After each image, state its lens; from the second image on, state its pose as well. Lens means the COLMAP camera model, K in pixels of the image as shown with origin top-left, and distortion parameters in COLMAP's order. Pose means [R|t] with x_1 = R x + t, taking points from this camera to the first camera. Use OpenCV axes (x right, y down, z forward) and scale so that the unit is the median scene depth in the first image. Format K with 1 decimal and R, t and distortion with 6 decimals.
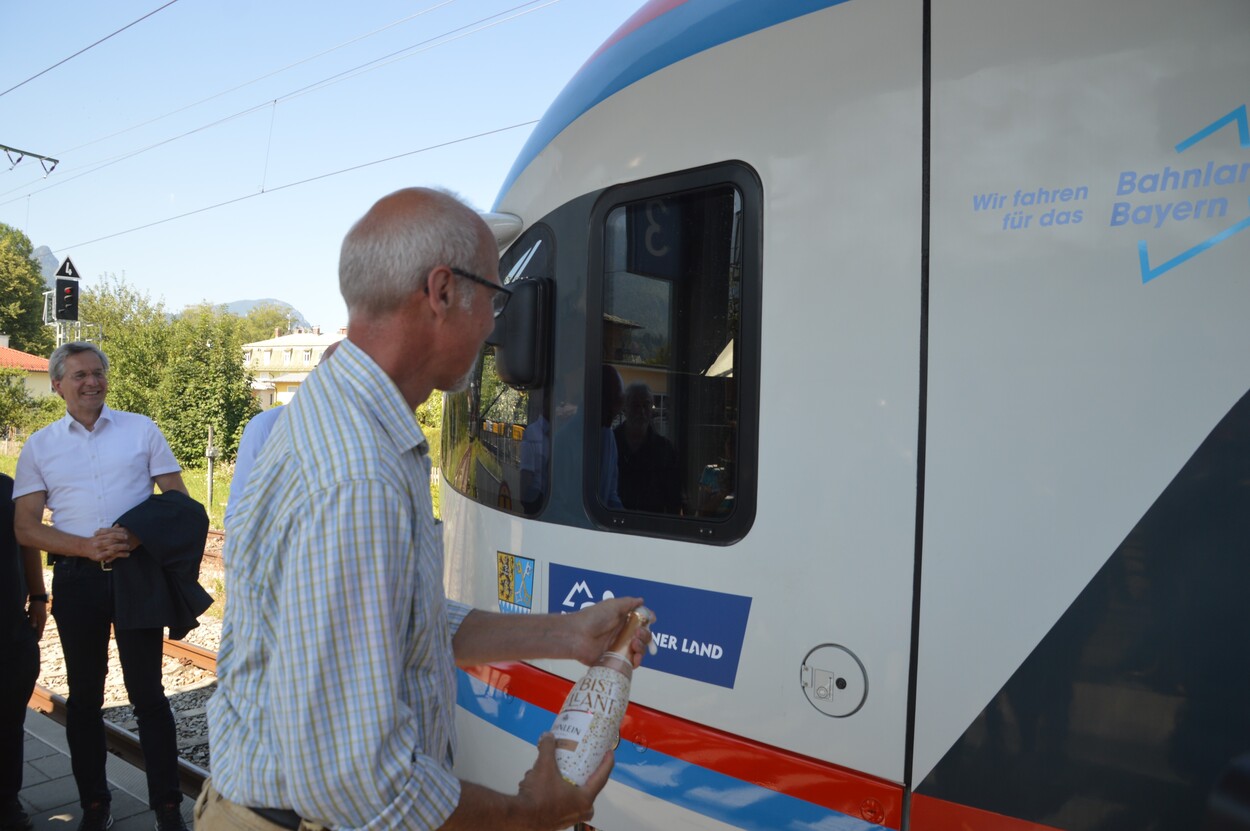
lens RADIAL K [[903.1, 0, 622.3], [0, 903.1, 434.5], [0, 0, 1]] dist [-0.126231, 0.070142]
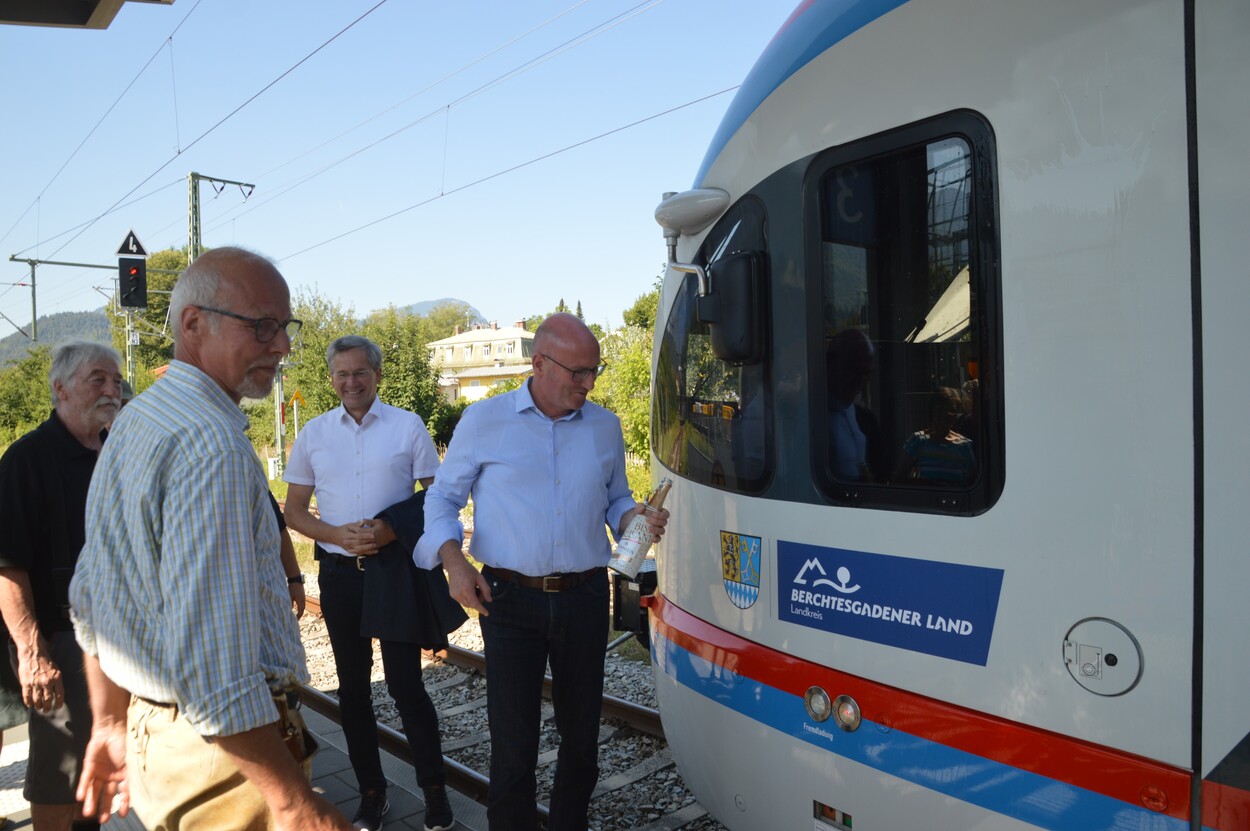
lens RADIAL K [[903.9, 0, 610.8], [0, 903.9, 433.1], [0, 0, 1]] dist [-0.129044, 0.074824]
pose [[0.977906, -0.047216, -0.203643, -0.053220], [0.051131, 0.998594, 0.014002, 0.002780], [0.202696, -0.024105, 0.978945, 0.006771]]
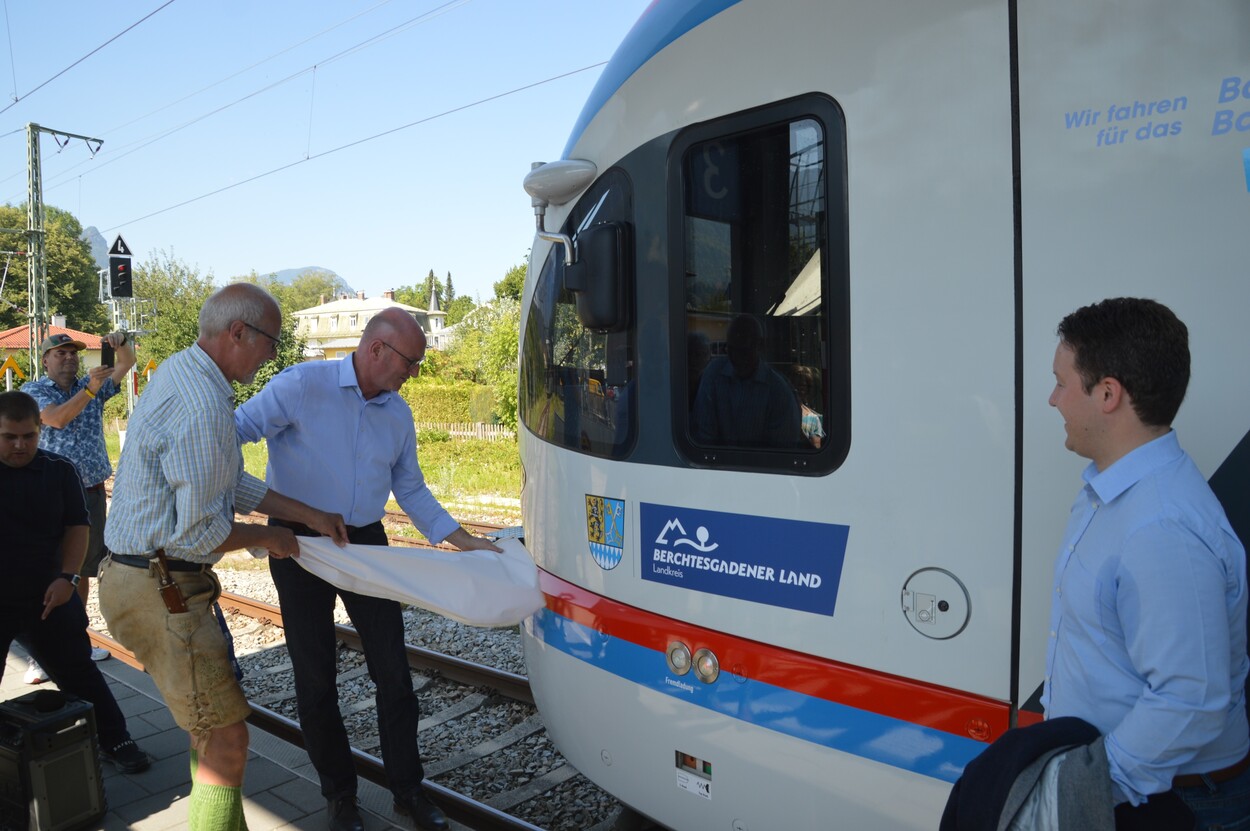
lens RADIAL K [[904.5, 0, 617.7], [0, 904.5, 423.3], [0, 0, 1]] dist [-0.127324, 0.075887]
pose [[0.997569, -0.041886, -0.055697, -0.045466], [0.044114, 0.998250, 0.039392, 0.011941], [0.053949, -0.041754, 0.997670, -0.016241]]
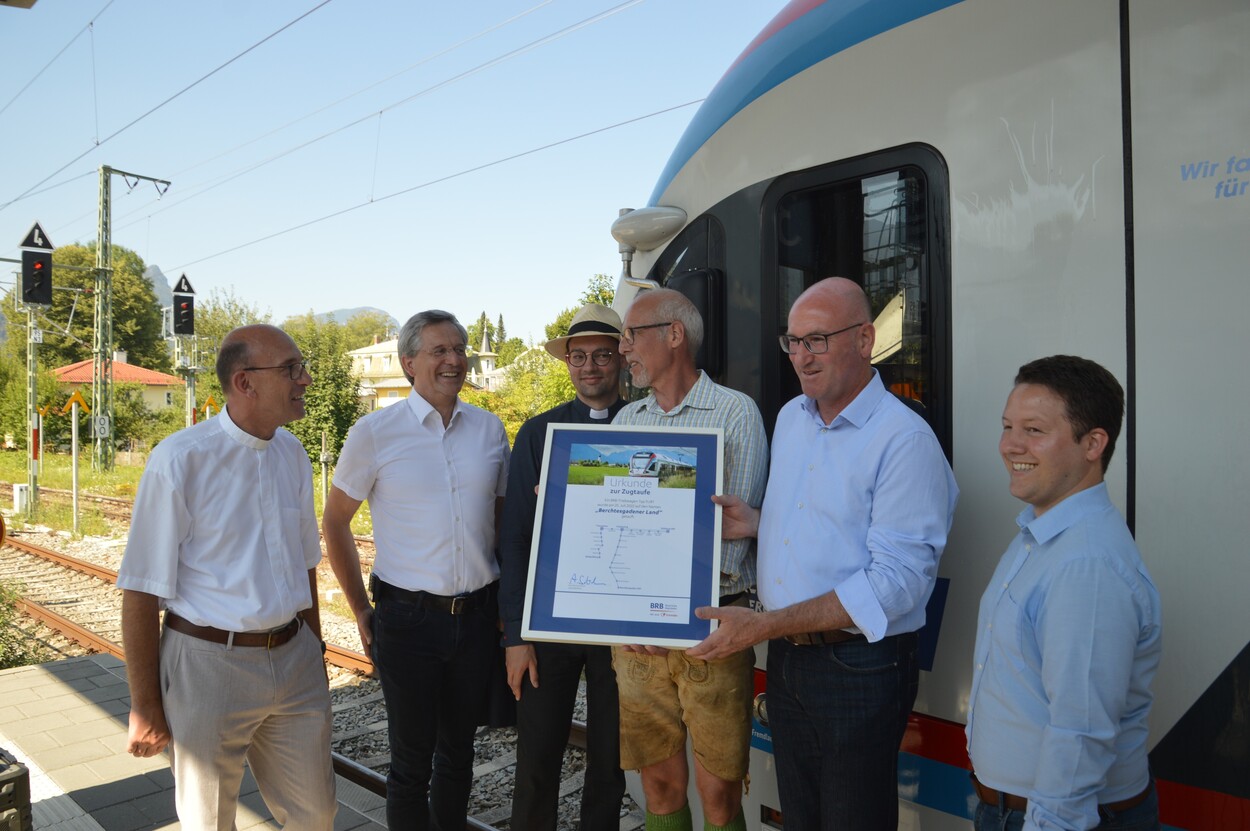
lens RADIAL K [[904.7, 0, 628.0], [0, 904.7, 428.9], [0, 0, 1]] dist [-0.129529, 0.074773]
pose [[0.995180, -0.029339, -0.093577, -0.093488], [0.029130, 0.999569, -0.003600, 0.006006], [0.093642, 0.000856, 0.995606, -0.012544]]
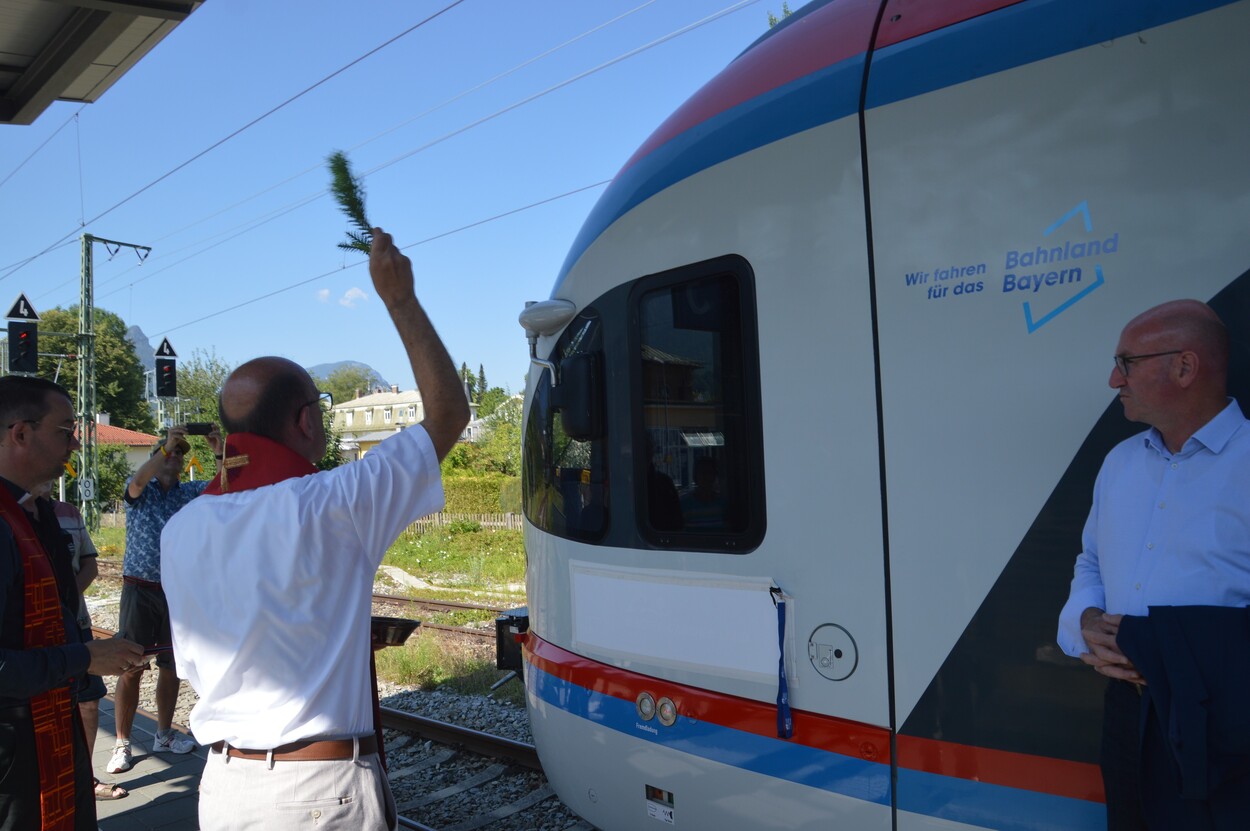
lens RADIAL K [[914.3, 0, 629.5], [0, 914.3, 428.0], [0, 0, 1]] dist [-0.131691, 0.080758]
pose [[0.994579, -0.068715, -0.078048, 0.052394], [0.064768, 0.996543, -0.052036, 0.001766], [0.081354, 0.046699, 0.995591, -0.259428]]
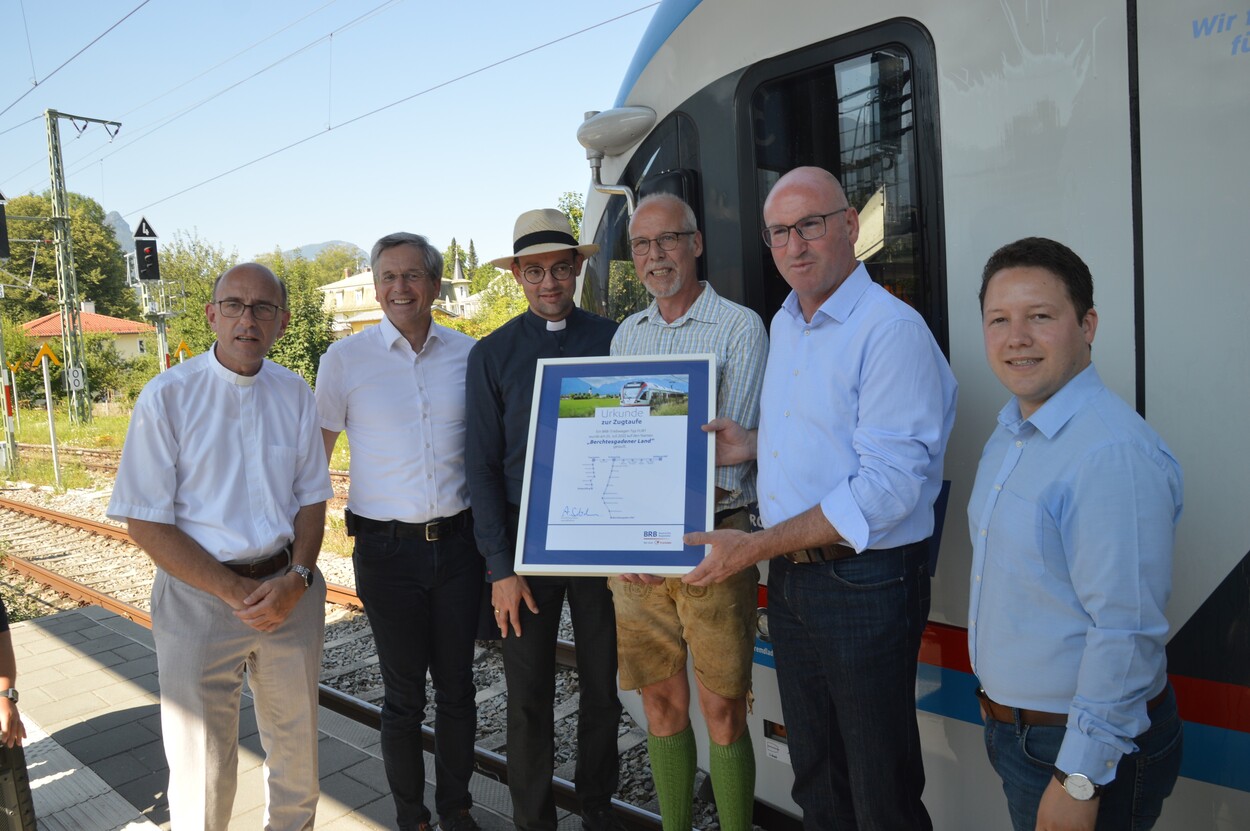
lens RADIAL K [[905.2, 0, 611.2], [0, 905.2, 427.4], [0, 0, 1]] dist [-0.121651, 0.072452]
pose [[0.992348, -0.078013, -0.095705, -0.097704], [0.086065, 0.992817, 0.083110, 0.012133], [0.088534, -0.090710, 0.991934, 0.024283]]
